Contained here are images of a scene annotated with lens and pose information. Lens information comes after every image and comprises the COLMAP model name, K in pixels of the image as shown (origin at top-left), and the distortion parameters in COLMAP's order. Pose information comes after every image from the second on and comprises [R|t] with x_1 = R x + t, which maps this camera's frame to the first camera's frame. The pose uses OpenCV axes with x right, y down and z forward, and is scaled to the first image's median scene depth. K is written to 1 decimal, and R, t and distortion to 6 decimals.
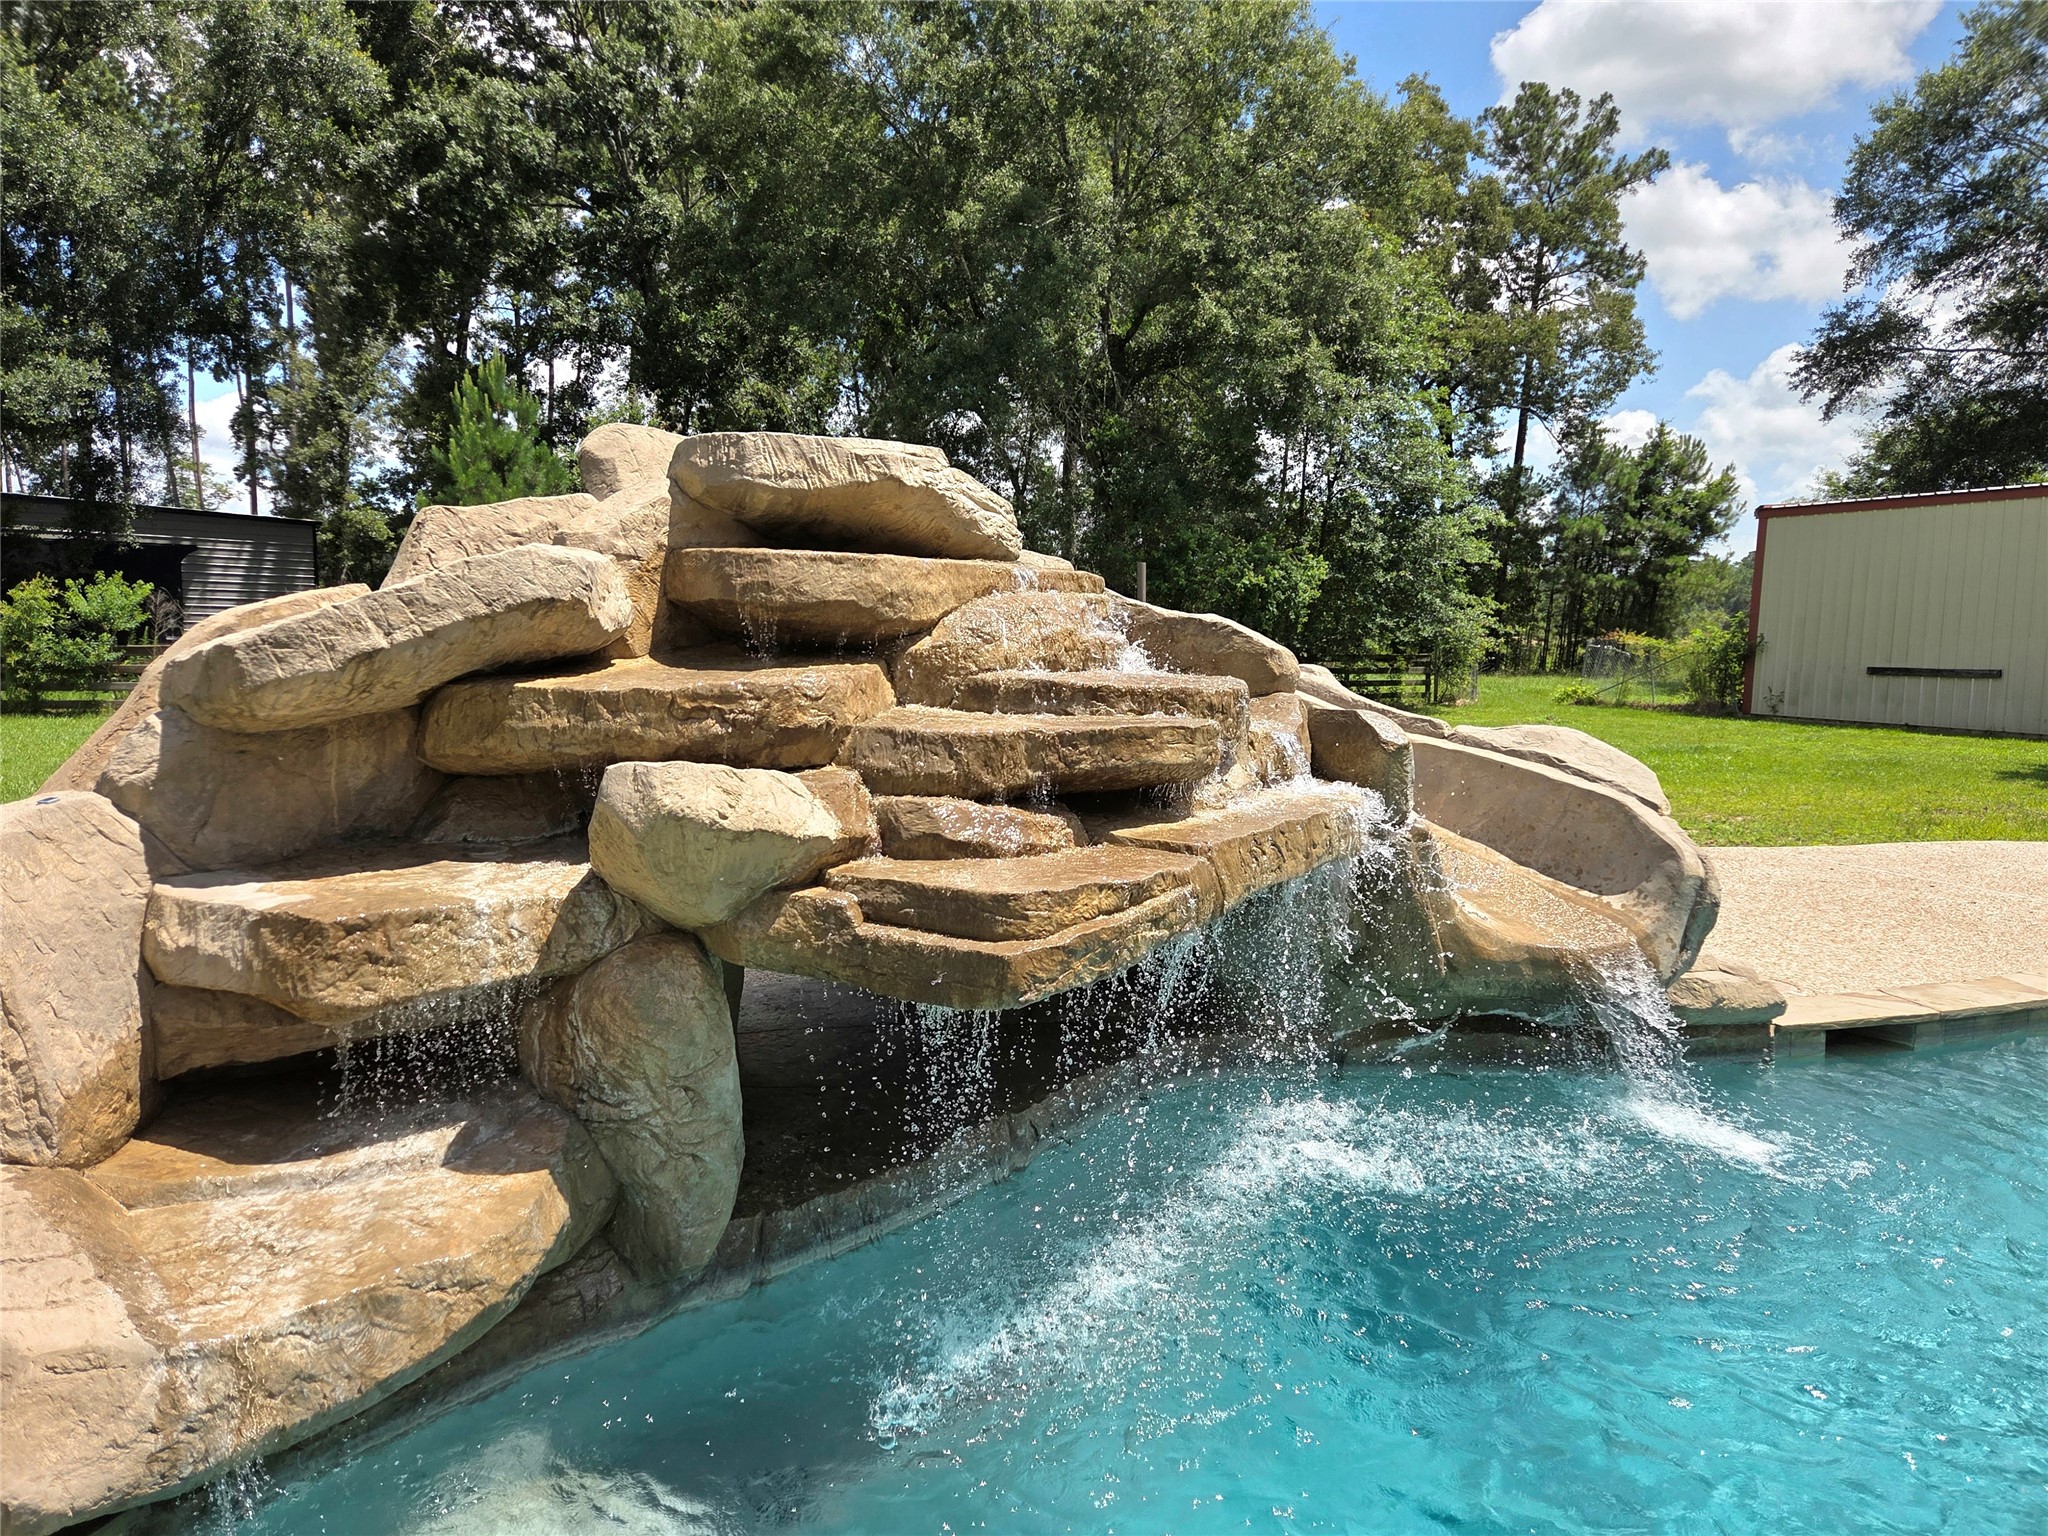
lens RADIAL K [[1392.8, 0, 1025.0], [0, 1392.8, 772.1], [0, 0, 1]] dist [0.056958, -0.032364]
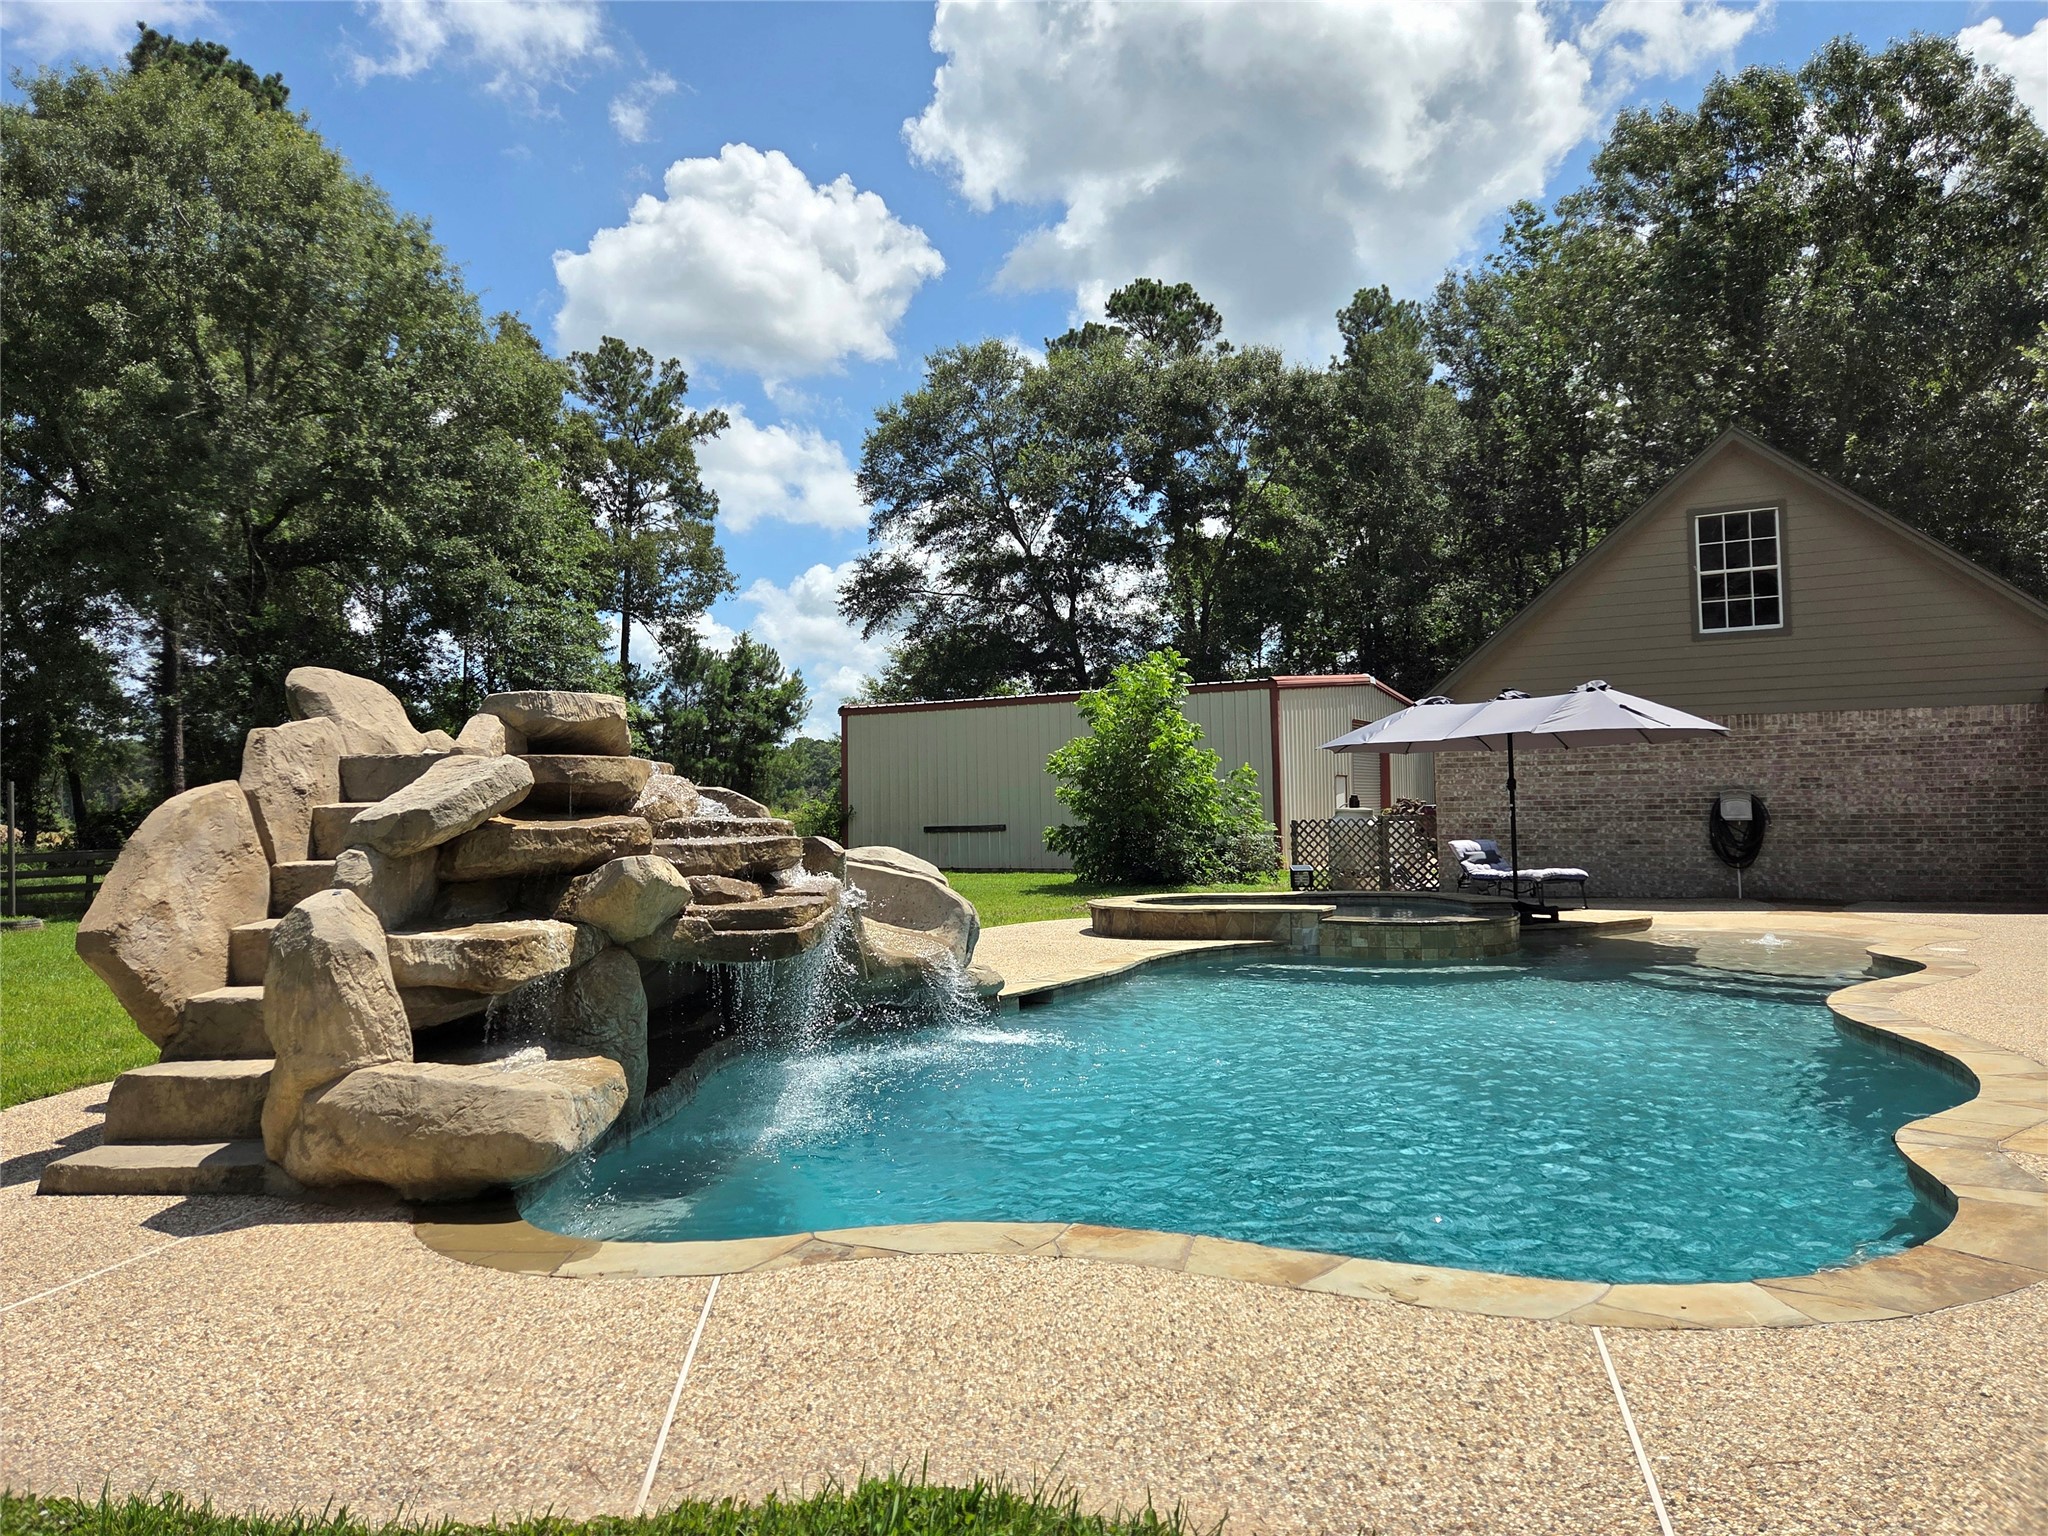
lens RADIAL K [[1392.8, 0, 1025.1], [0, 1392.8, 762.1], [0, 0, 1]] dist [0.056958, -0.032364]
pose [[0.802551, -0.011915, 0.596464, -0.073959], [0.093511, 0.989955, -0.106045, 0.009193], [-0.589209, 0.140883, 0.795604, -0.074498]]
